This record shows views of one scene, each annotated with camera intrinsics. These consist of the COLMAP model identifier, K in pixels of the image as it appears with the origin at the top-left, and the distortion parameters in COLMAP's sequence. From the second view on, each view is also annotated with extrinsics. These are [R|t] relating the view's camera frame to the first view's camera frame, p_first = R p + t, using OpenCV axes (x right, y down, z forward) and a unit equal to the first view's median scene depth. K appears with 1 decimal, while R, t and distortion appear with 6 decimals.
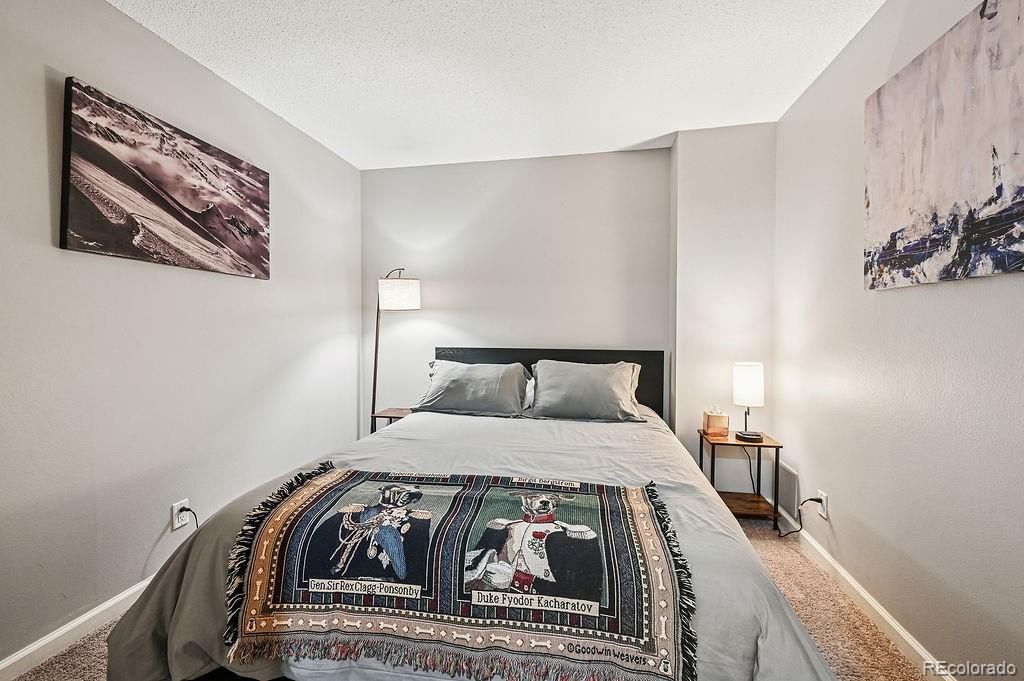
lens RADIAL K [[409.5, 0, 514.9], [0, 409.5, 337.1], [0, 0, 1]] dist [-0.000379, -0.000059]
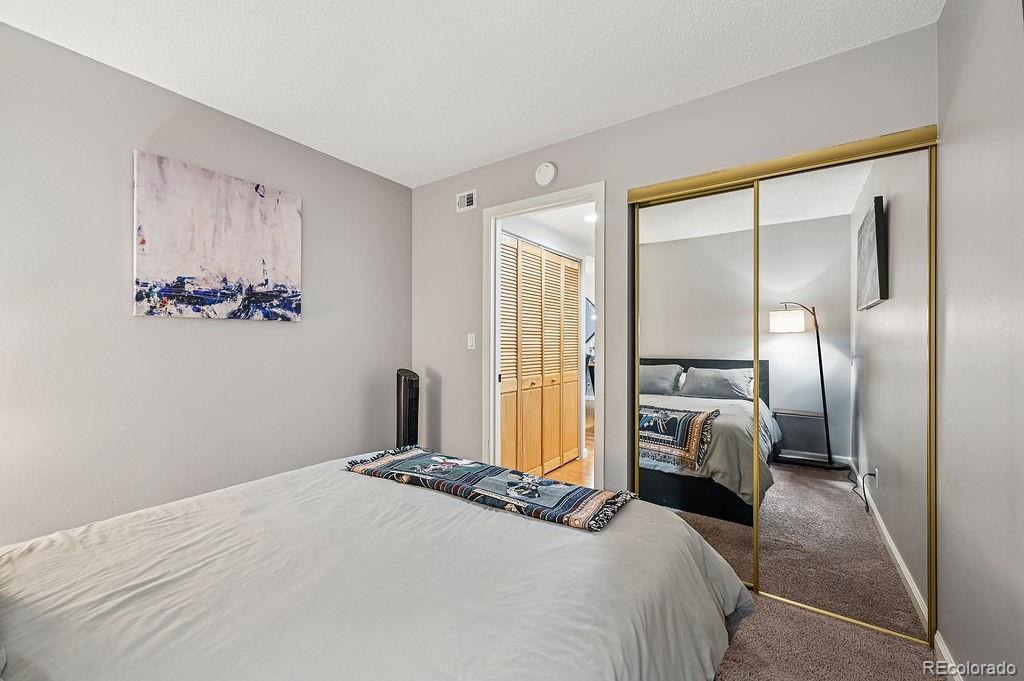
lens RADIAL K [[409.5, 0, 514.9], [0, 409.5, 337.1], [0, 0, 1]] dist [-0.000379, -0.000059]
pose [[-0.919041, -0.000420, 0.394161, -0.703735], [0.007329, 0.999808, 0.018153, -0.079803], [-0.394093, 0.019572, -0.918862, 2.028825]]
